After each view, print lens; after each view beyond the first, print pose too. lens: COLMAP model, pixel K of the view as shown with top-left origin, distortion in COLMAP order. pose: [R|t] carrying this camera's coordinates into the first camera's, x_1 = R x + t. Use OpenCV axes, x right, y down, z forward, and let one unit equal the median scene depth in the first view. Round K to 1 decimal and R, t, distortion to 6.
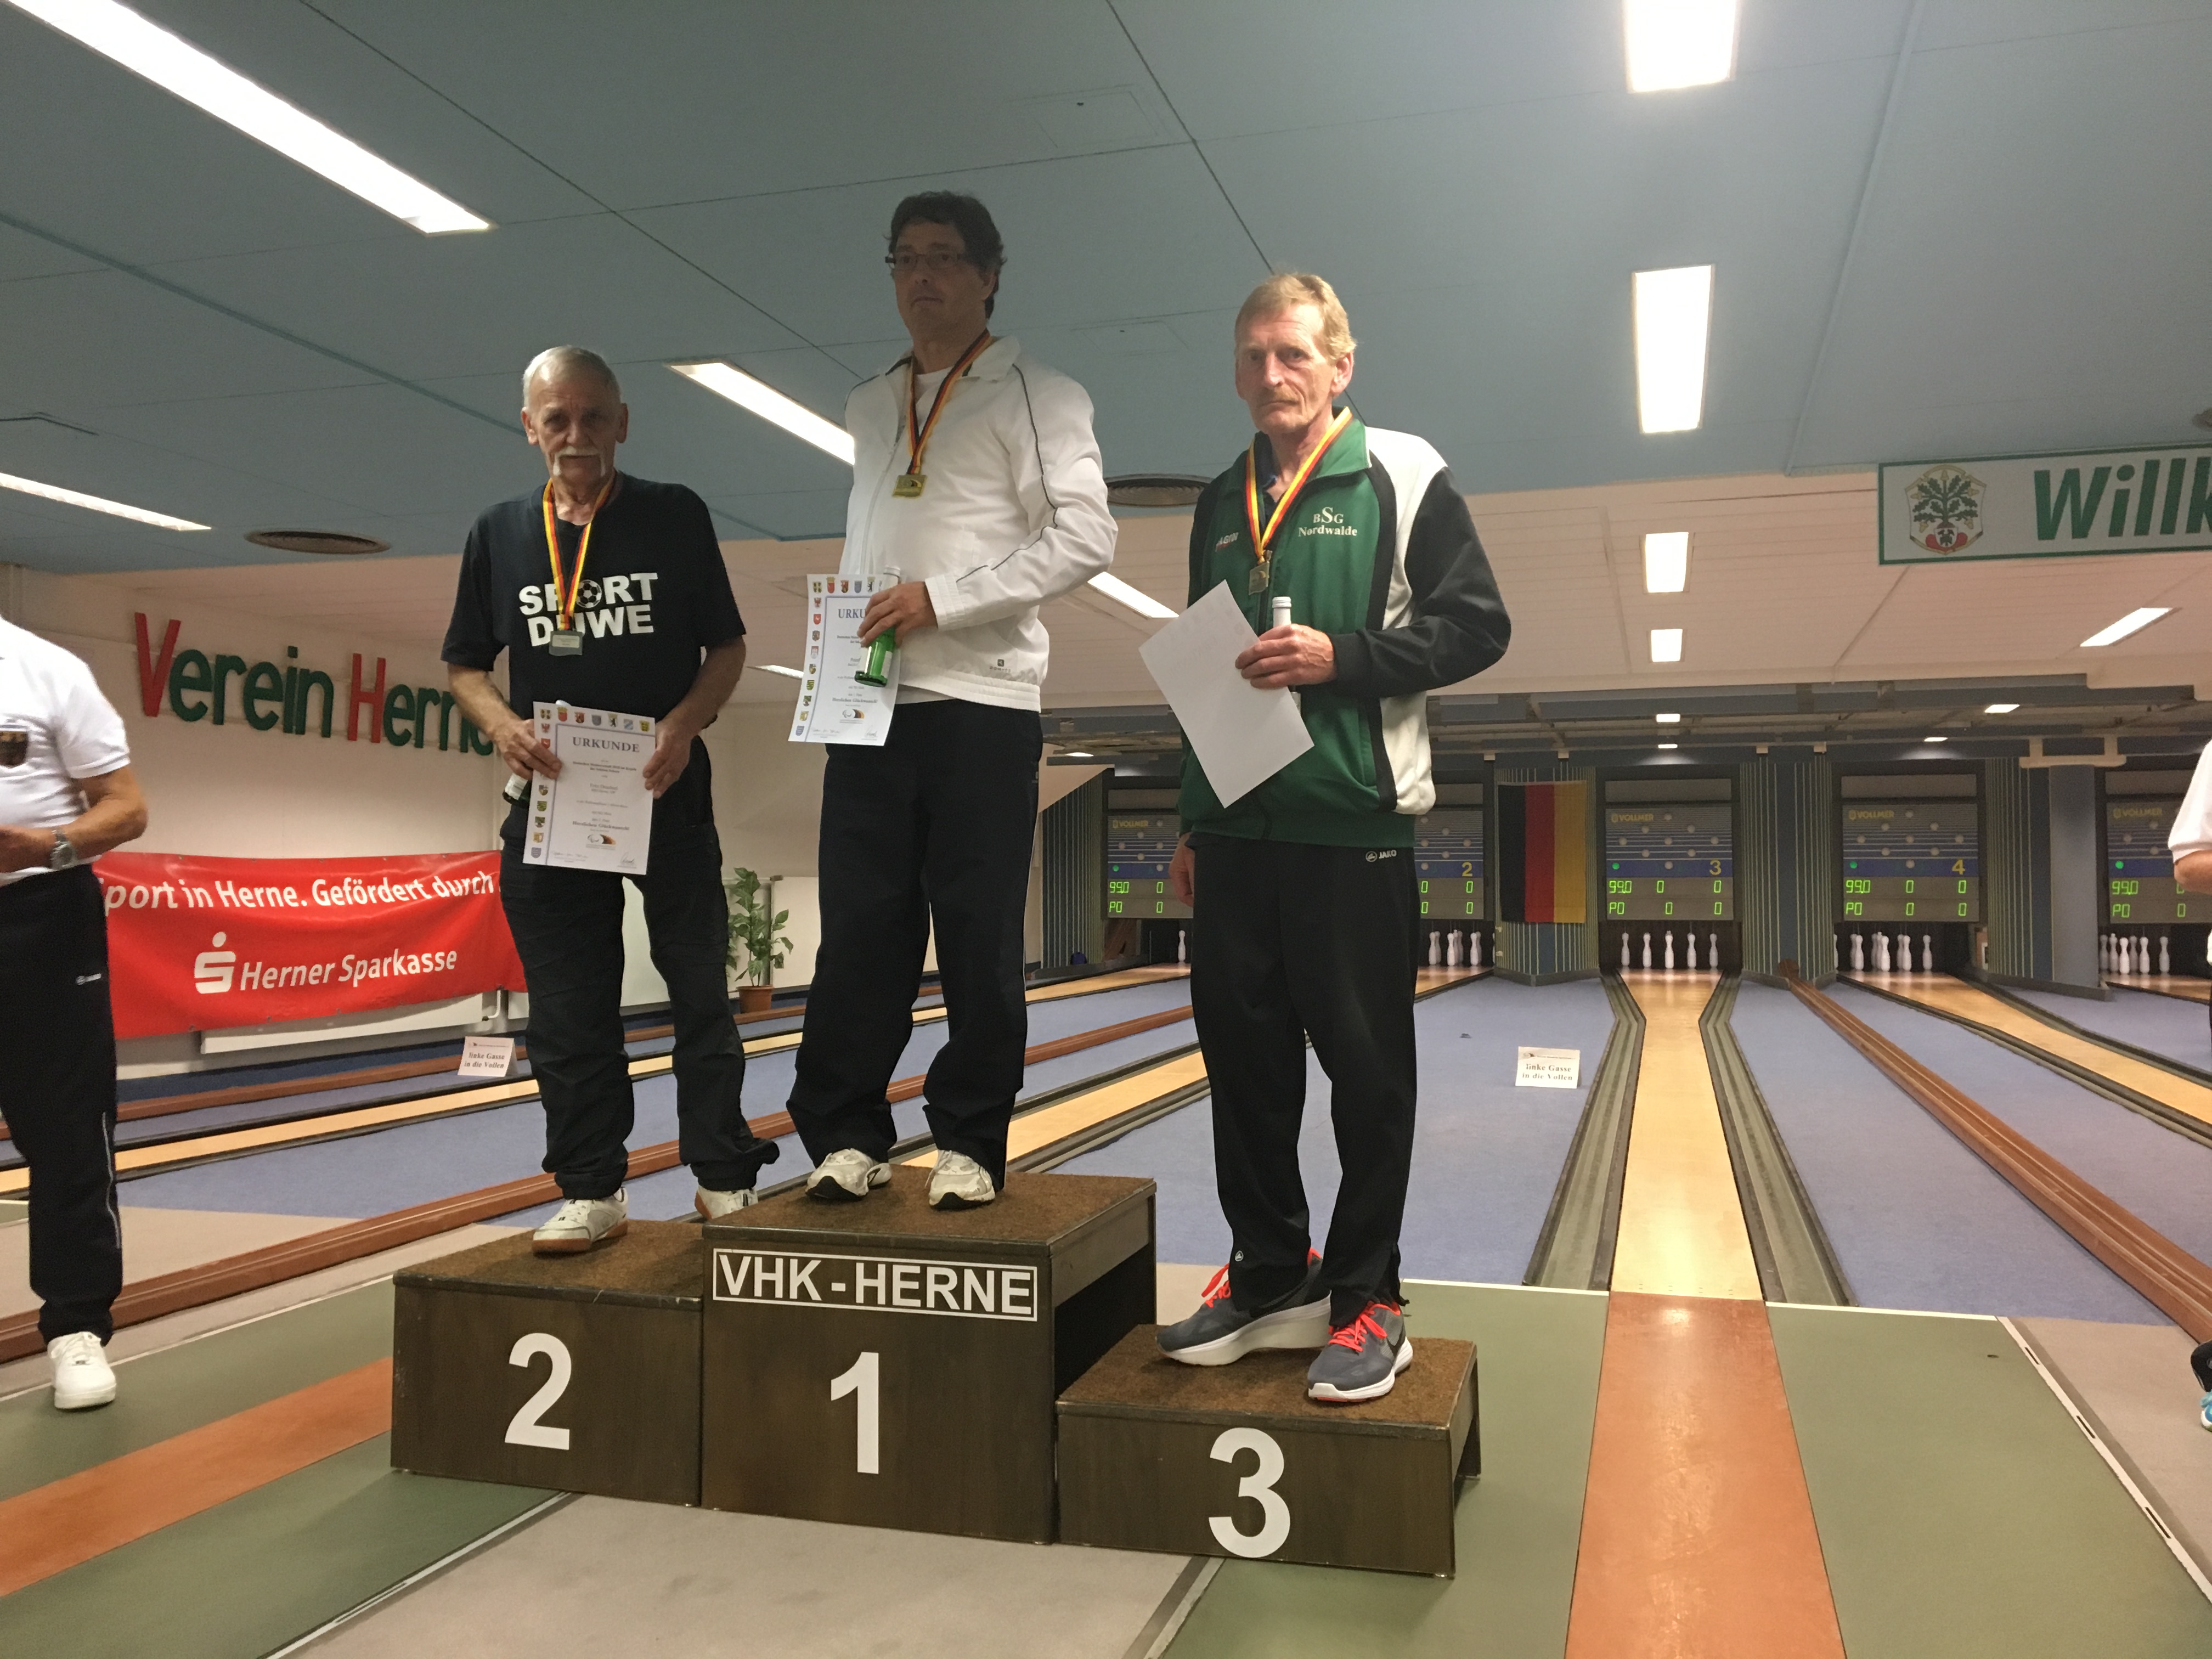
lens RADIAL K [[1870.8, 0, 1107.4], [0, 1870.8, 818.3], [0, 0, 1]] dist [0.095936, -0.144834]
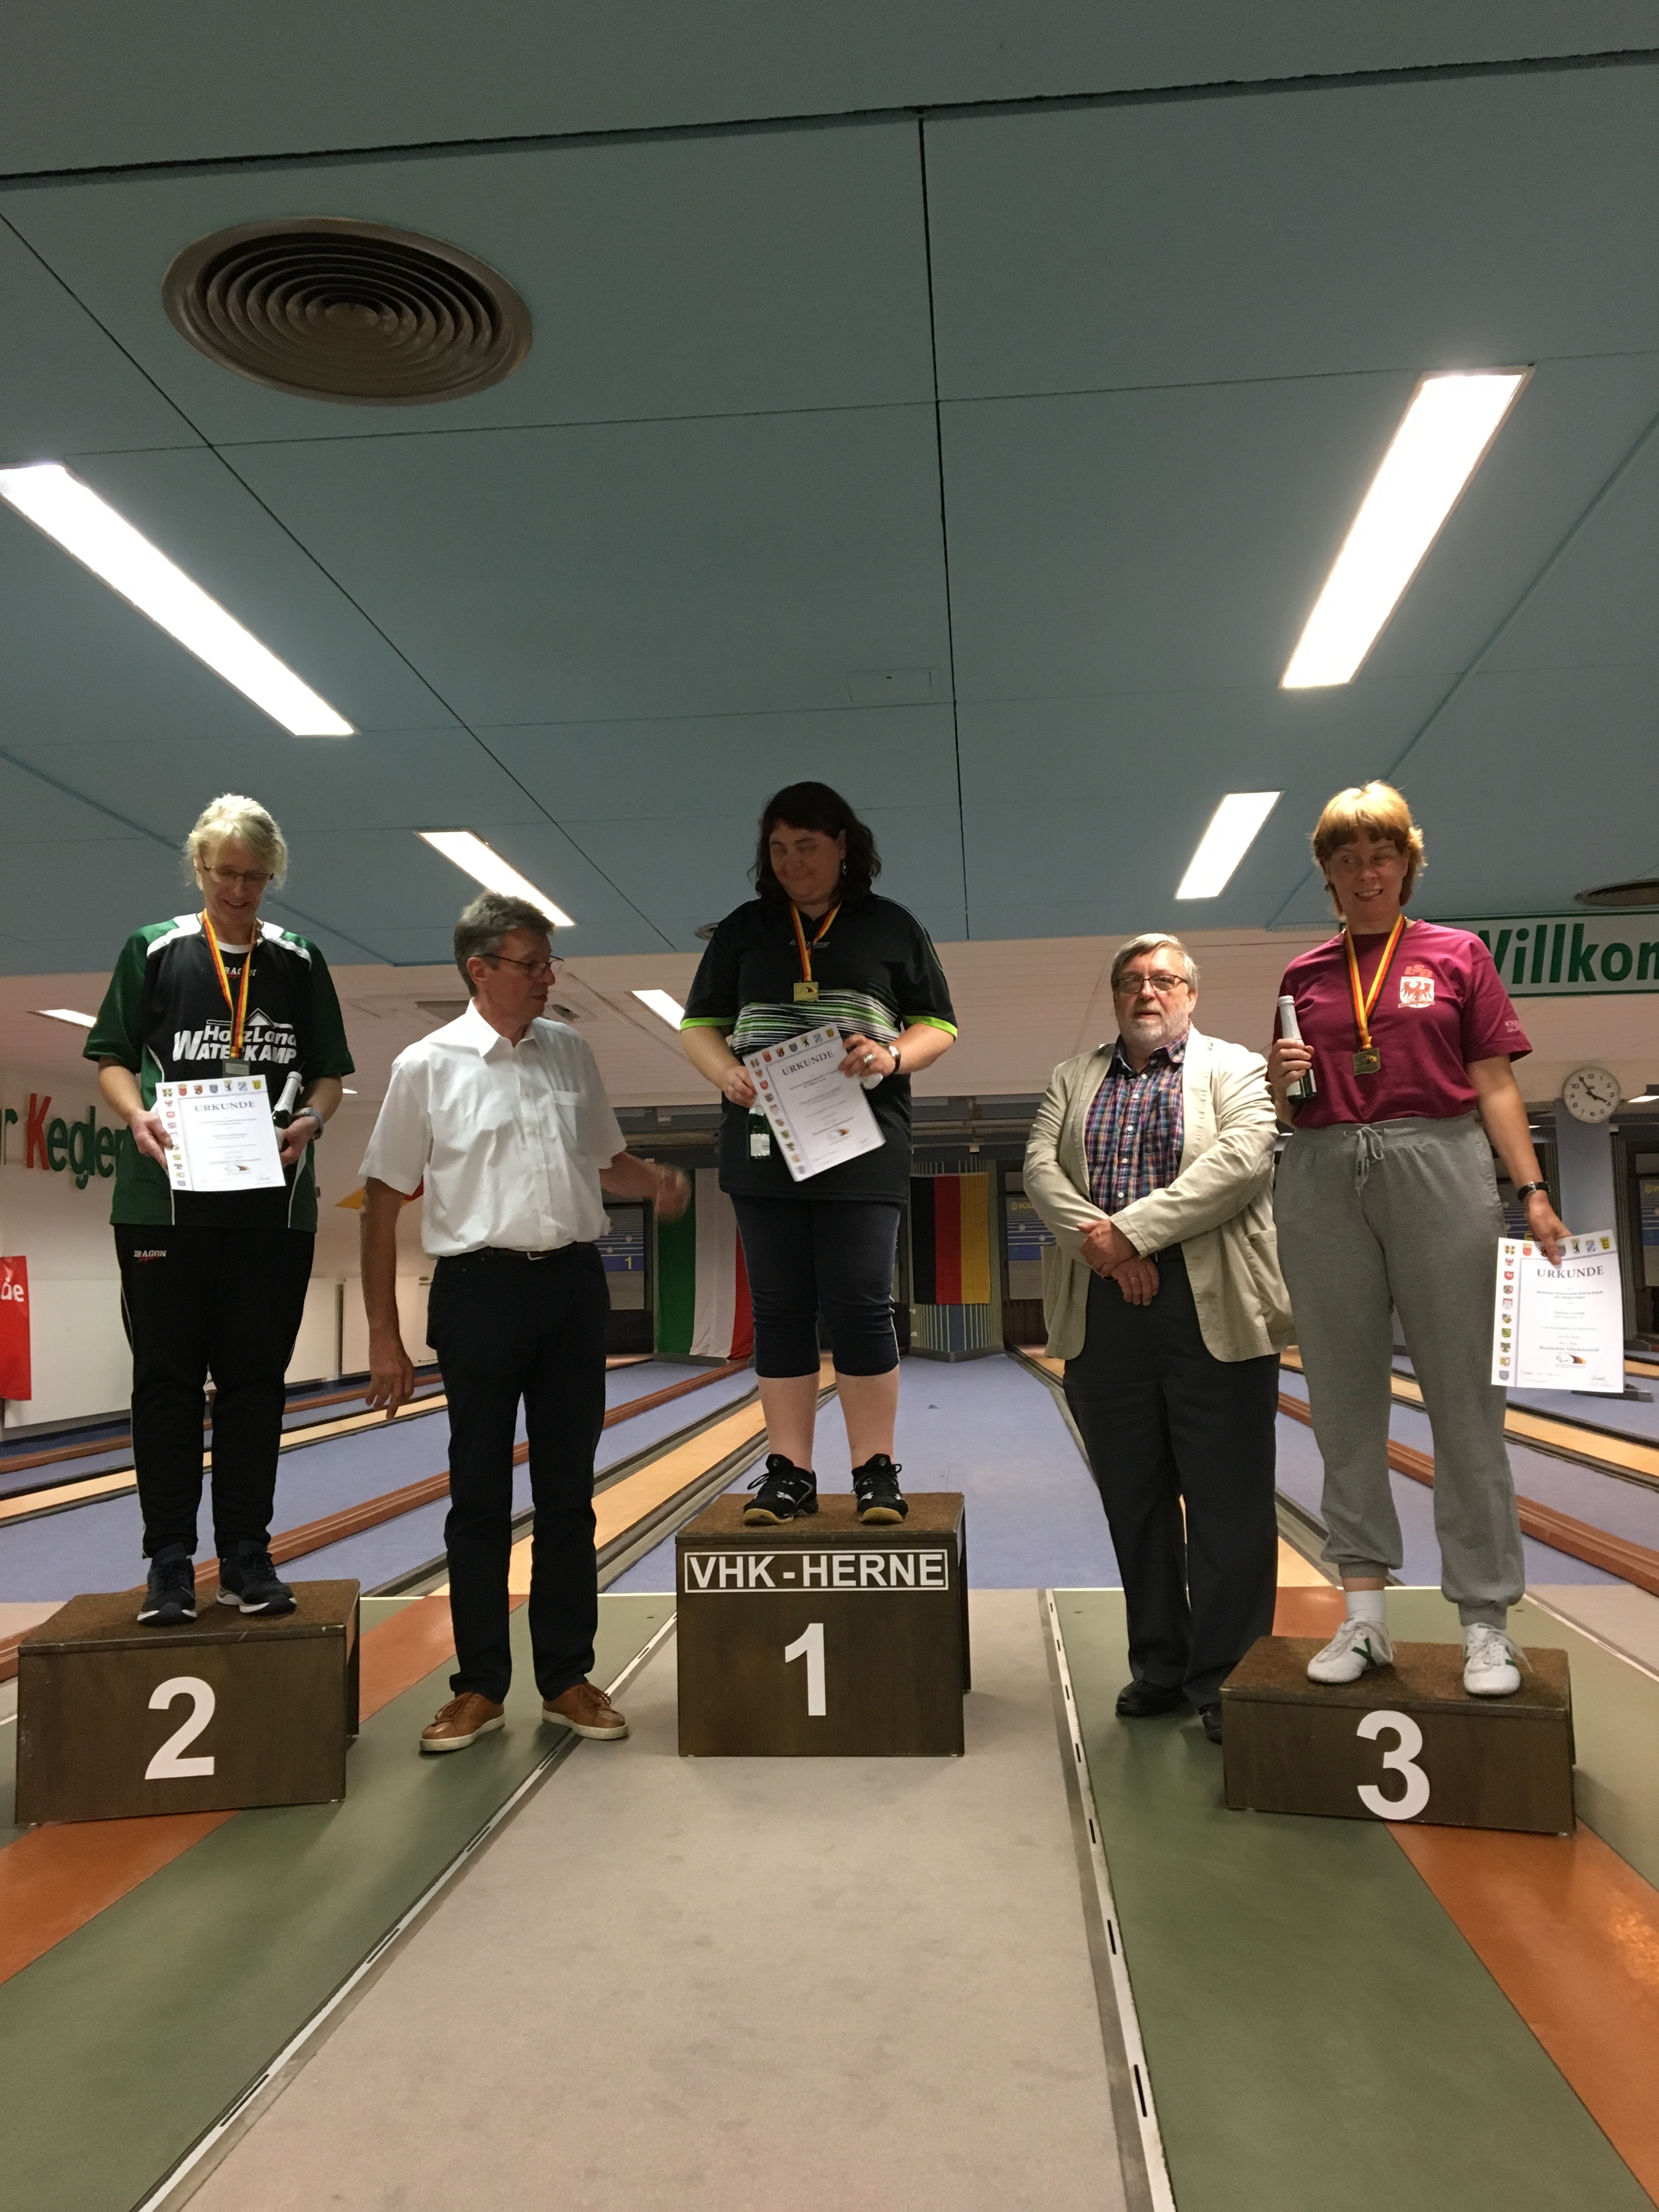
lens RADIAL K [[1870.8, 0, 854.8], [0, 1870.8, 1113.9], [0, 0, 1]] dist [0.095936, -0.144834]
pose [[0.976203, -0.005335, 0.216792, -0.182179], [0.016541, 0.998617, -0.049911, -0.002922], [-0.216226, 0.052310, 0.974941, -0.145715]]
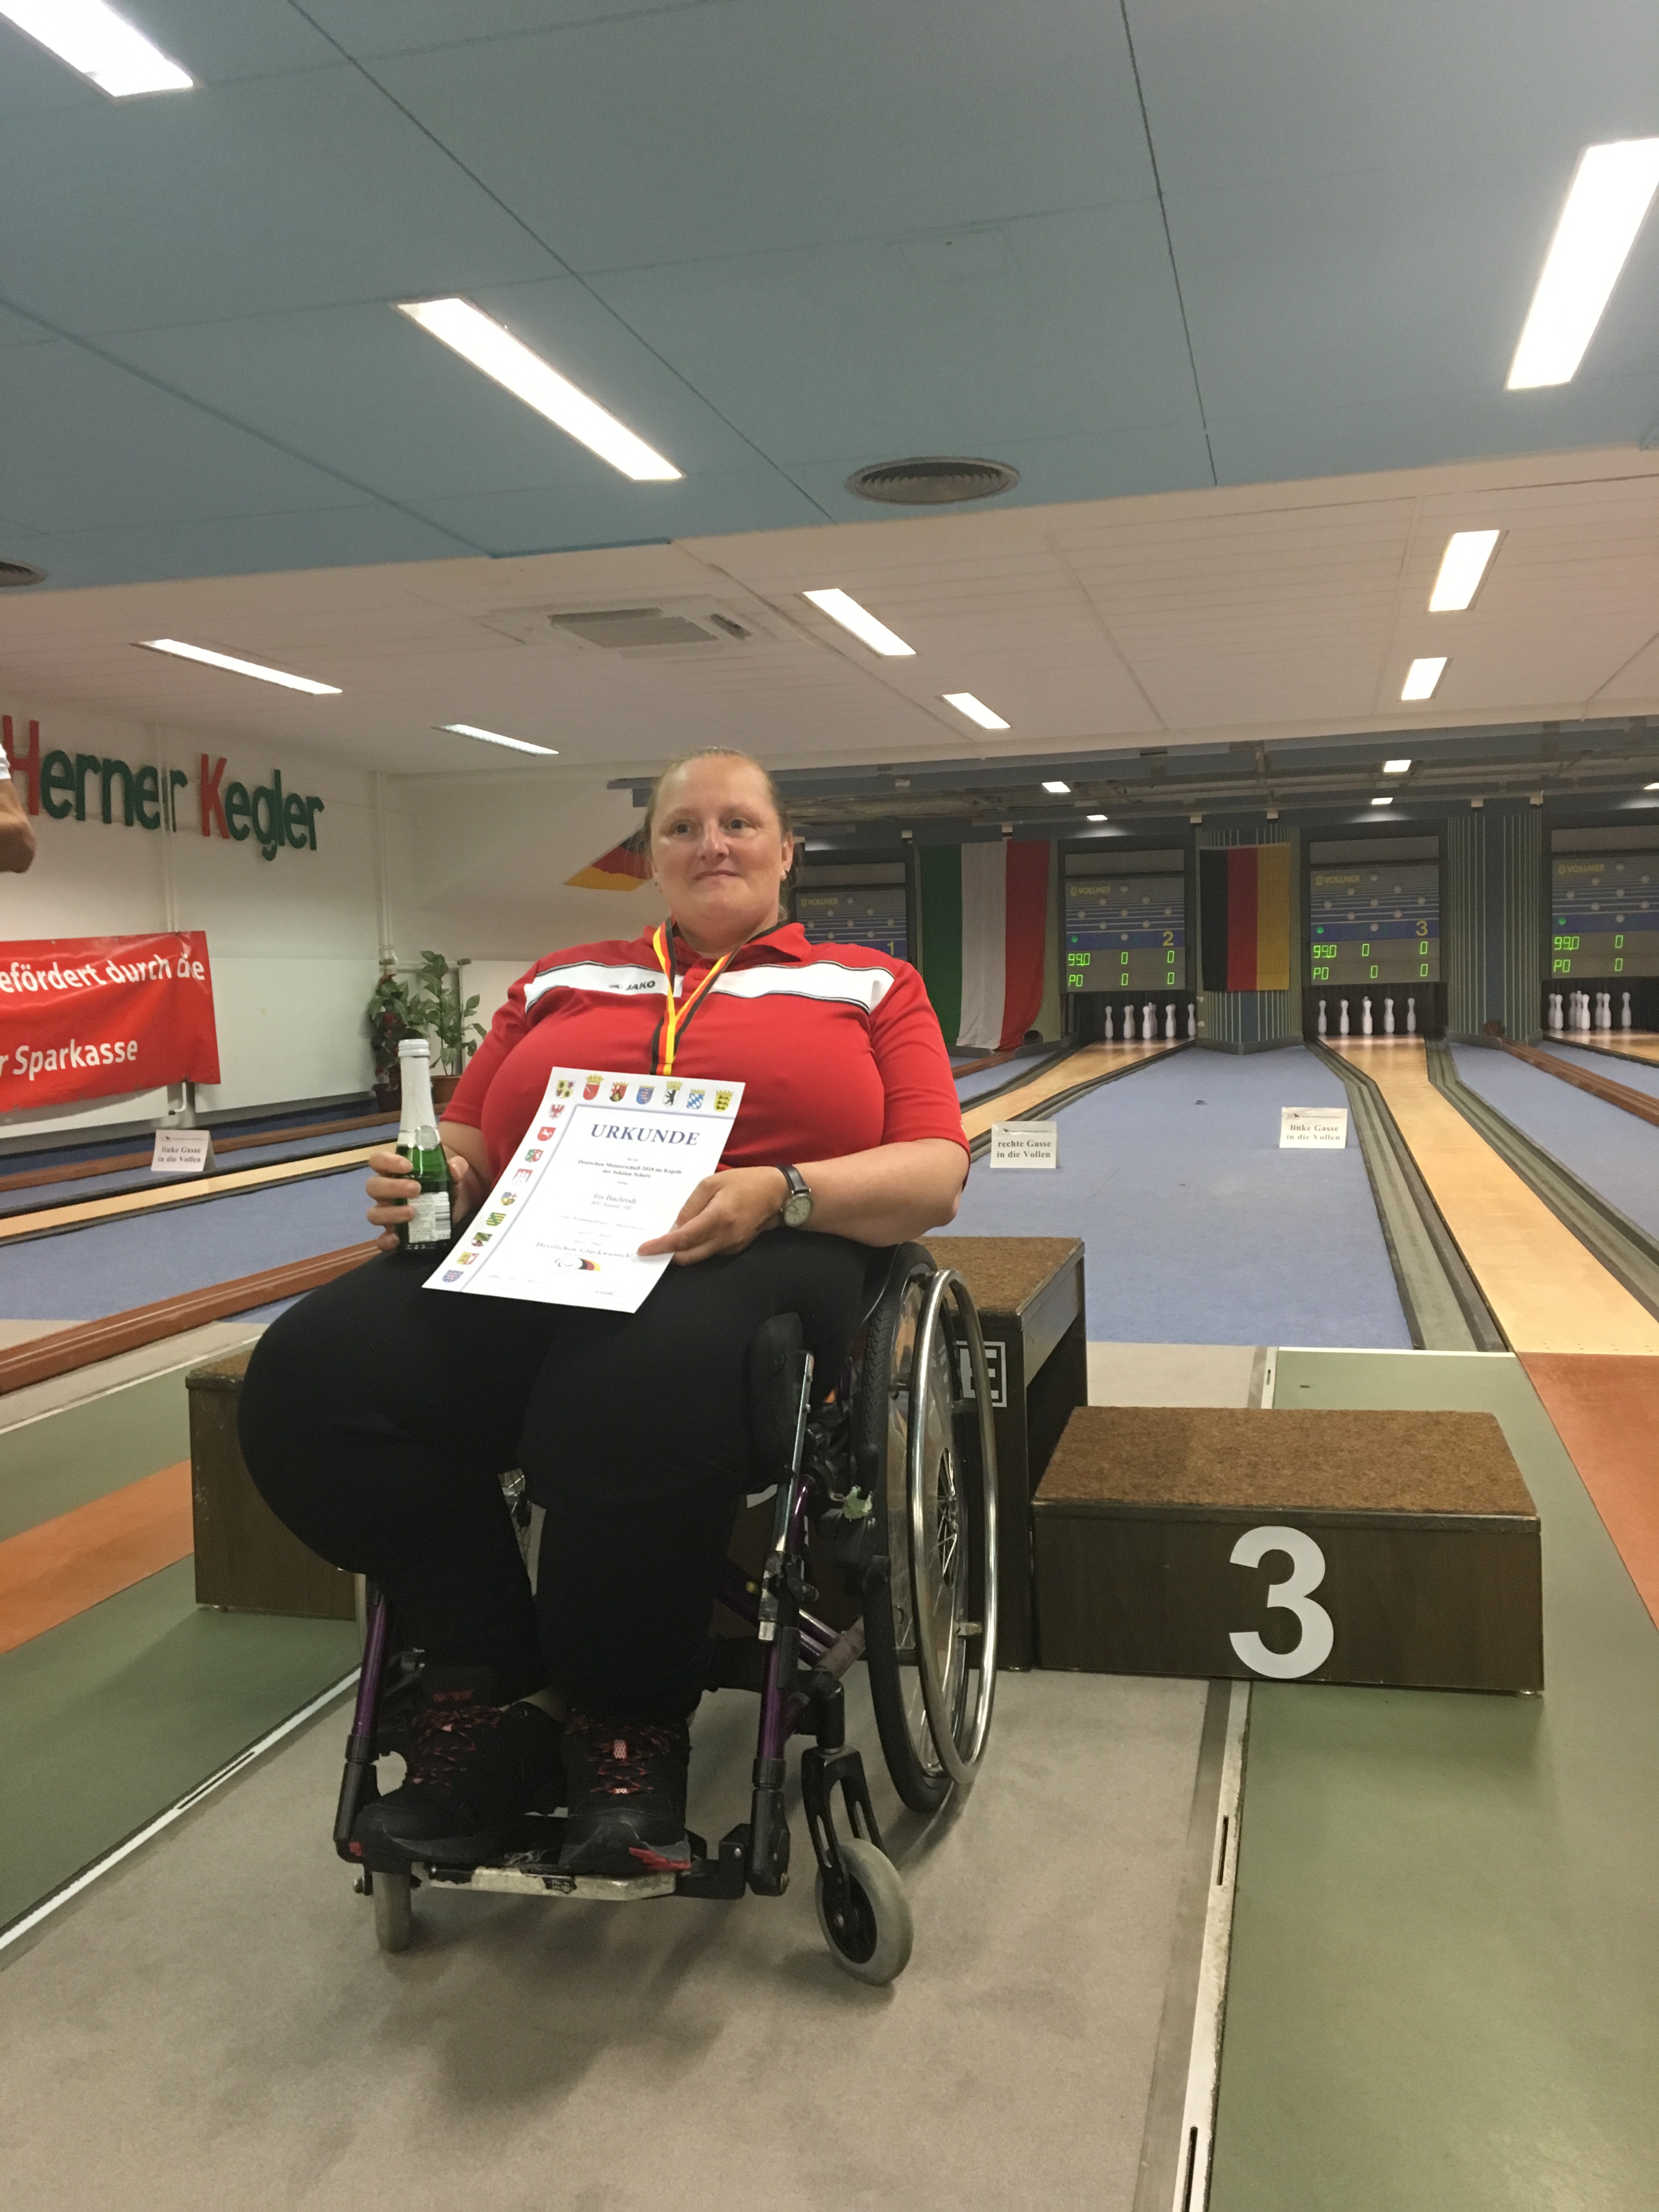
lens RADIAL K [[1870.8, 0, 836.3], [0, 1870.8, 1110.7], [0, 0, 1]] dist [0.095936, -0.144834]
pose [[0.998855, -0.029525, 0.037637, -0.063741], [0.025342, 0.993923, 0.107125, 0.023751], [-0.040572, -0.106049, 0.993533, 0.098150]]
